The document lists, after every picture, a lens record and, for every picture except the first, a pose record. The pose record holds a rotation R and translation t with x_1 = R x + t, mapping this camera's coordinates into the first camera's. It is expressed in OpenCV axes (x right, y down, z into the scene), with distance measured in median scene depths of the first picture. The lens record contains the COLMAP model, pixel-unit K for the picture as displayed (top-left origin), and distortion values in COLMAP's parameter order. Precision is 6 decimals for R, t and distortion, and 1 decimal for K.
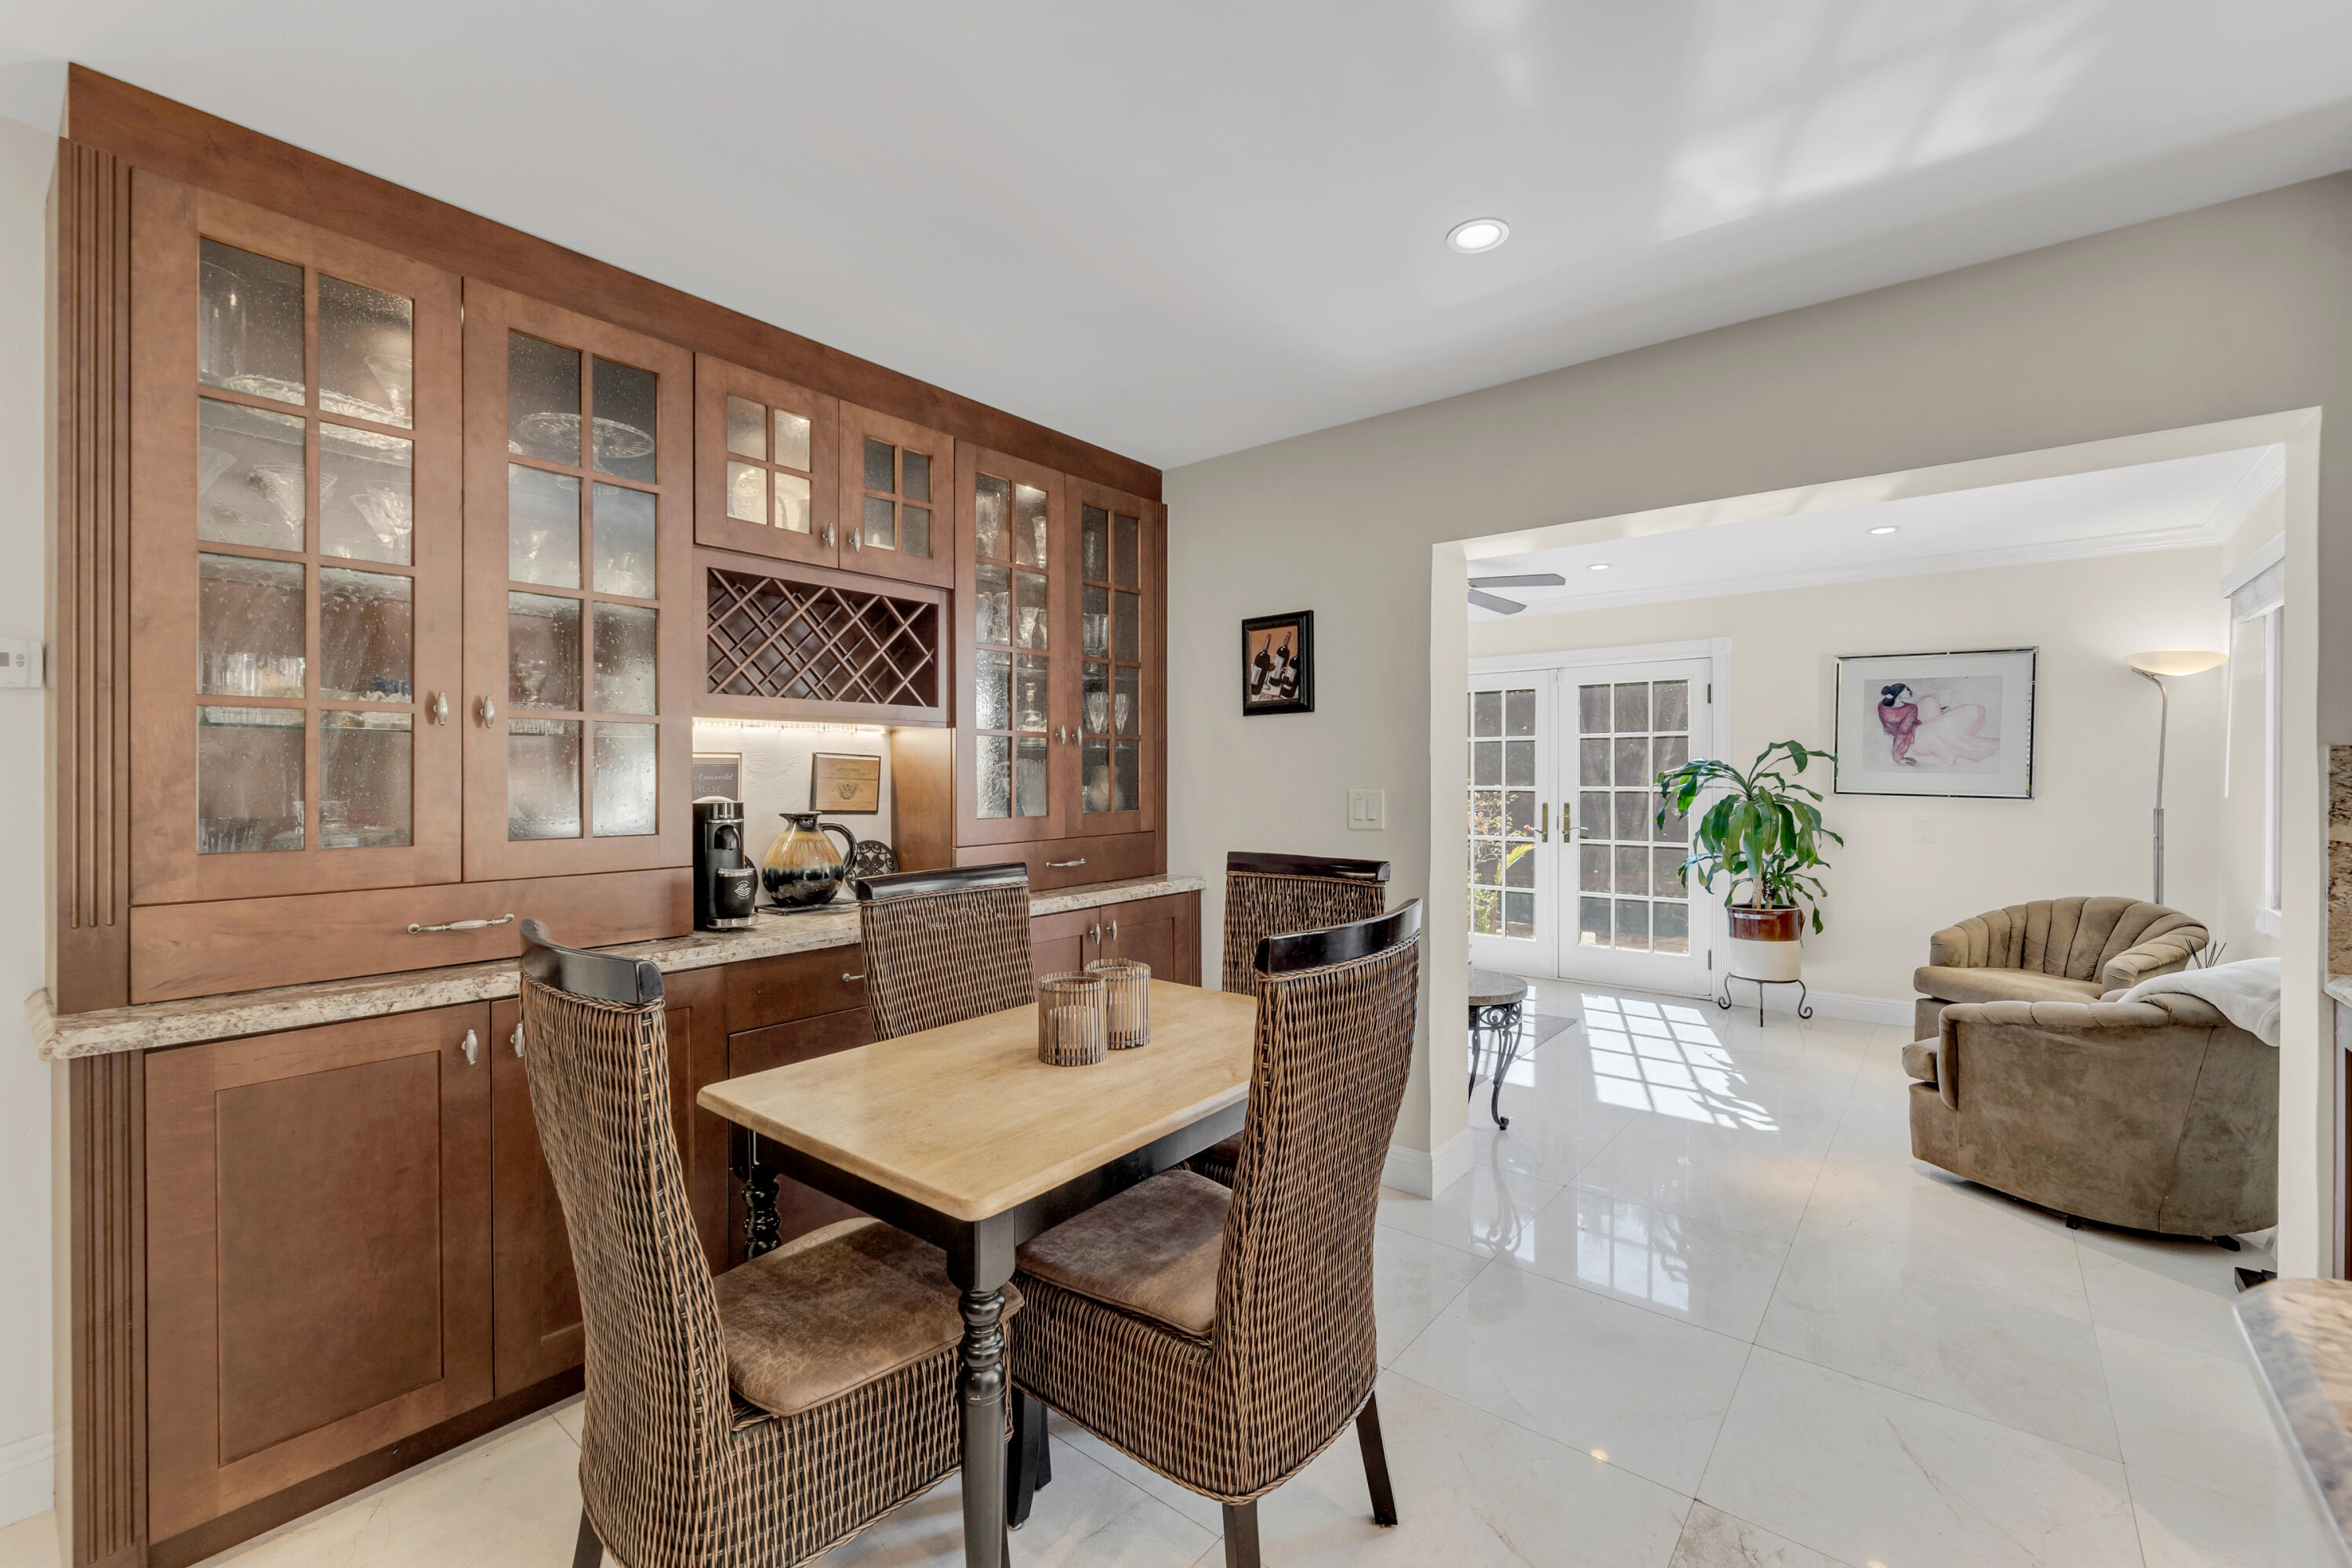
lens RADIAL K [[989.9, 0, 1167.5], [0, 989.9, 778.9], [0, 0, 1]] dist [-0.001813, -0.000144]
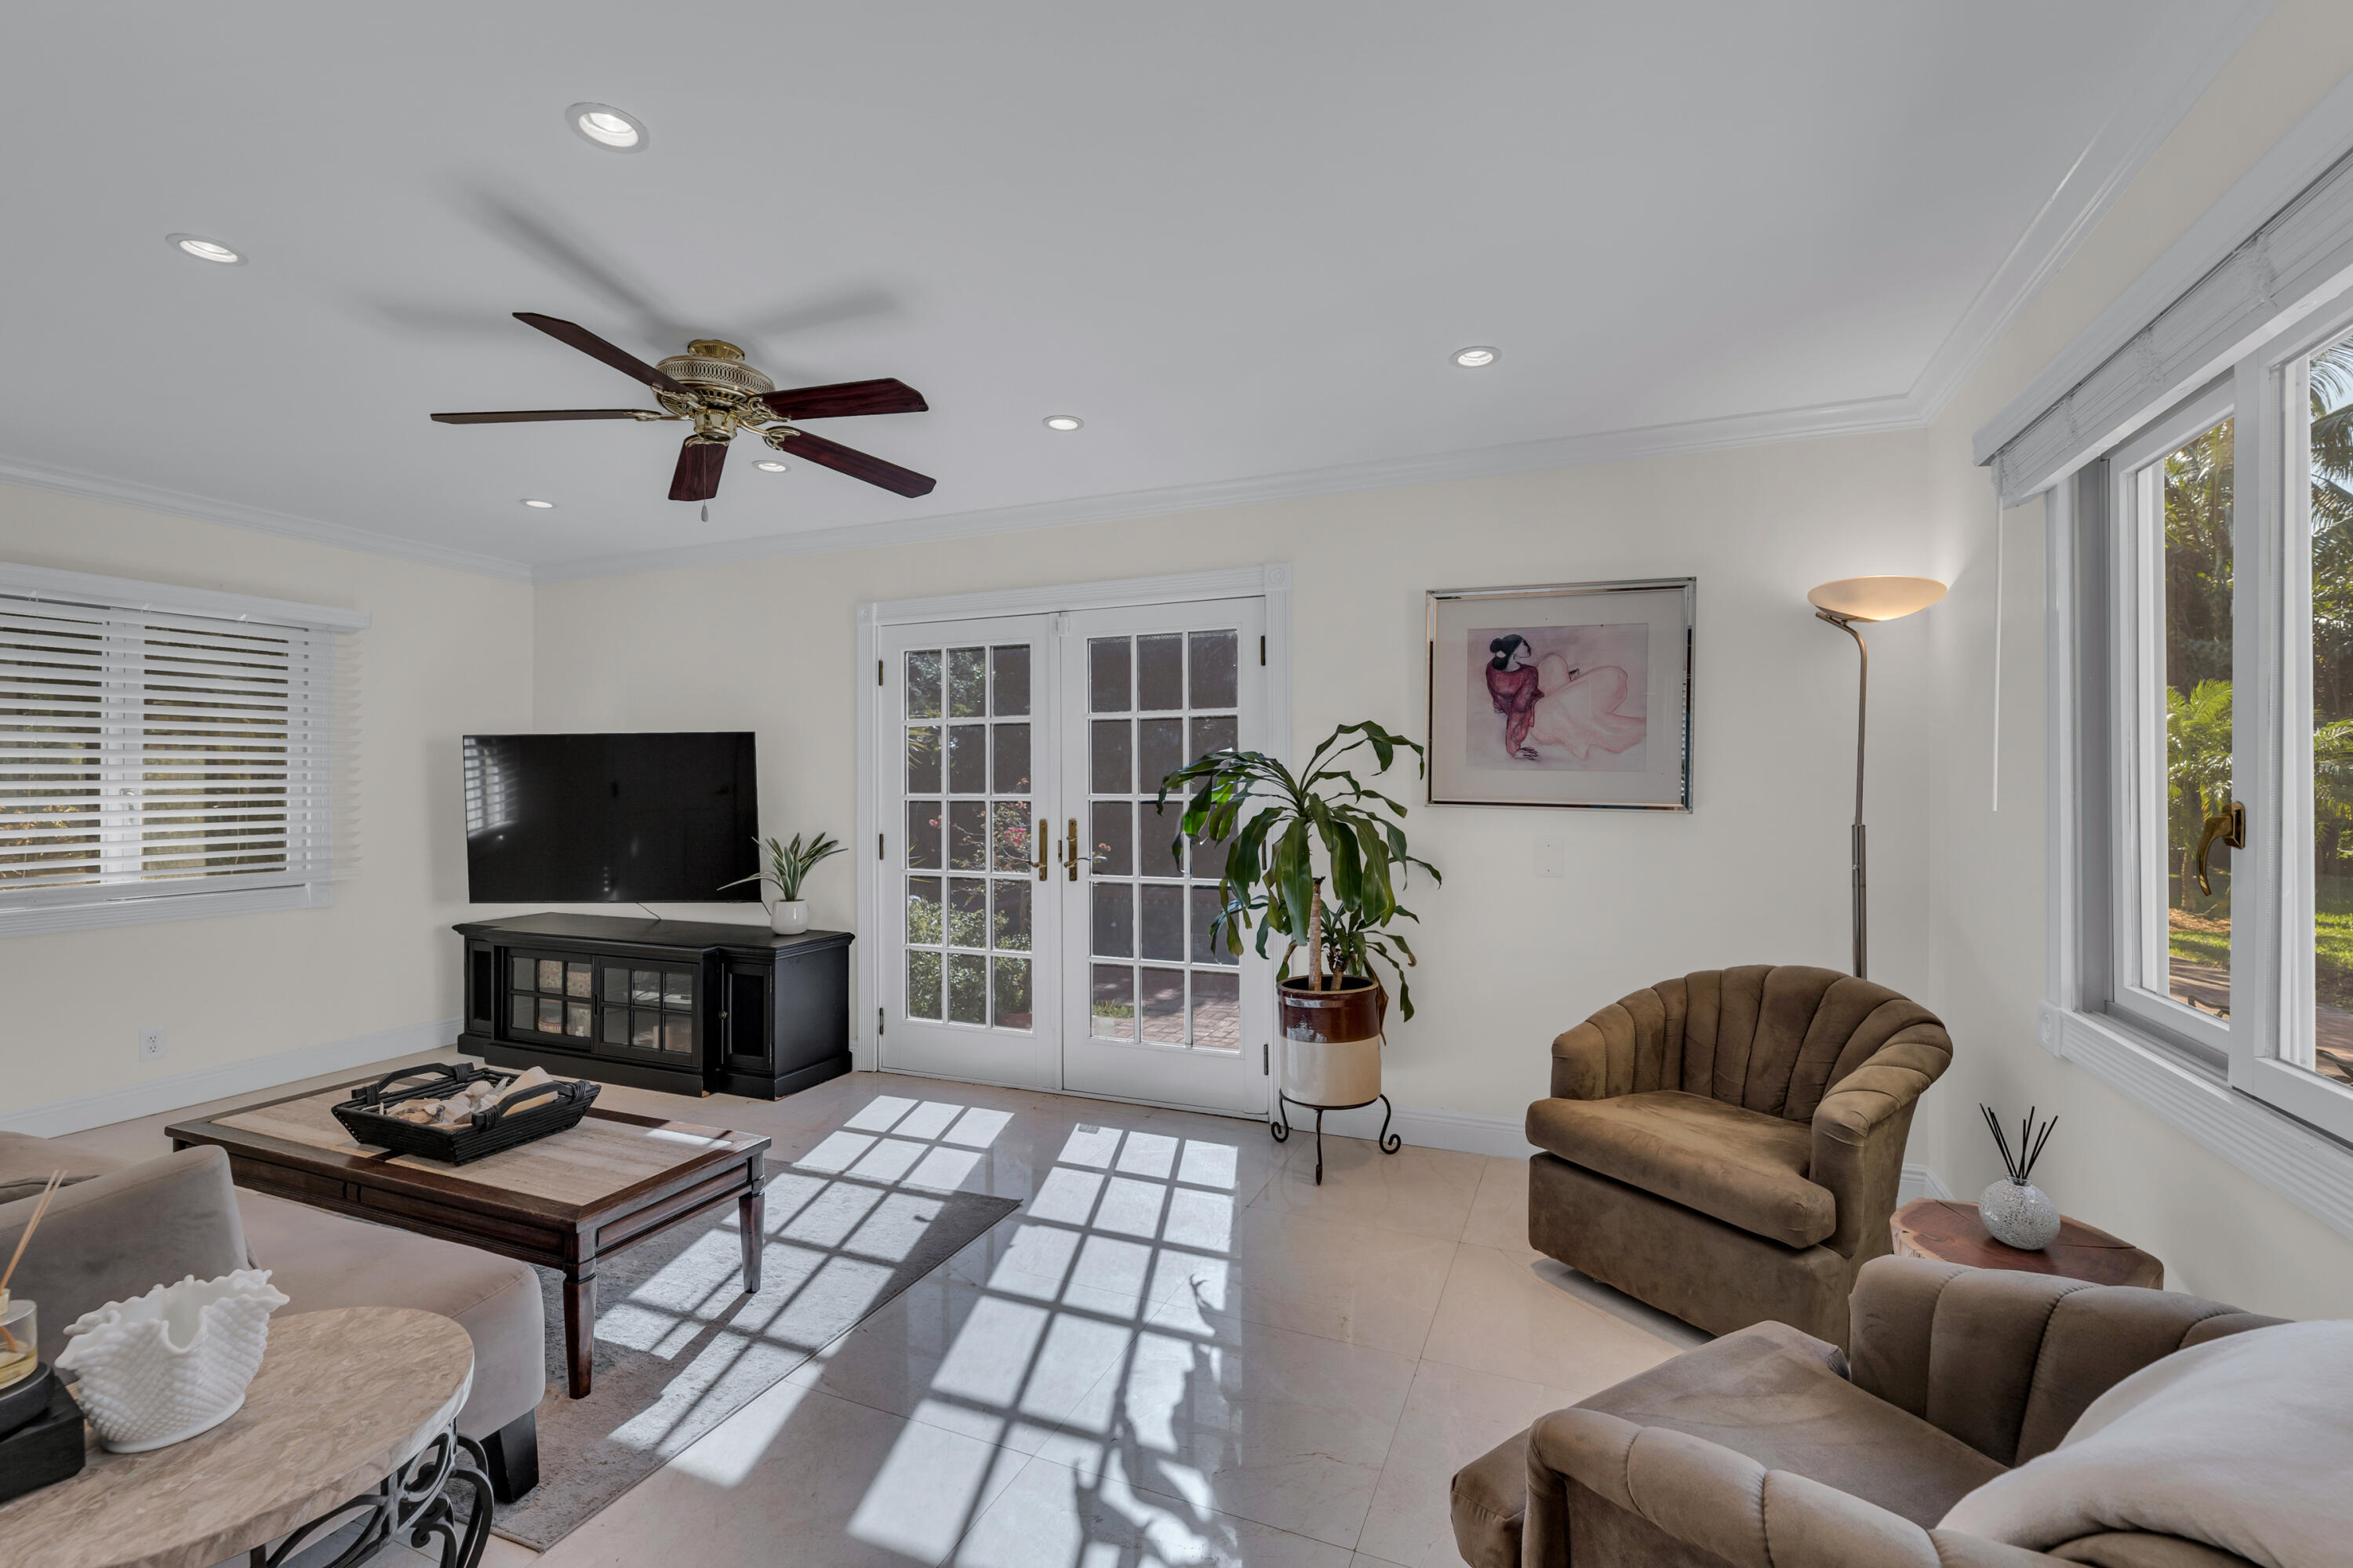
lens RADIAL K [[1026.6, 0, 1138.0], [0, 1026.6, 778.0], [0, 0, 1]] dist [0.016515, -0.000072]
pose [[0.971006, 0.002327, 0.239042, 0.462486], [0.000771, 0.999917, -0.012866, 0.009261], [-0.239052, 0.012678, 0.970924, 0.549959]]
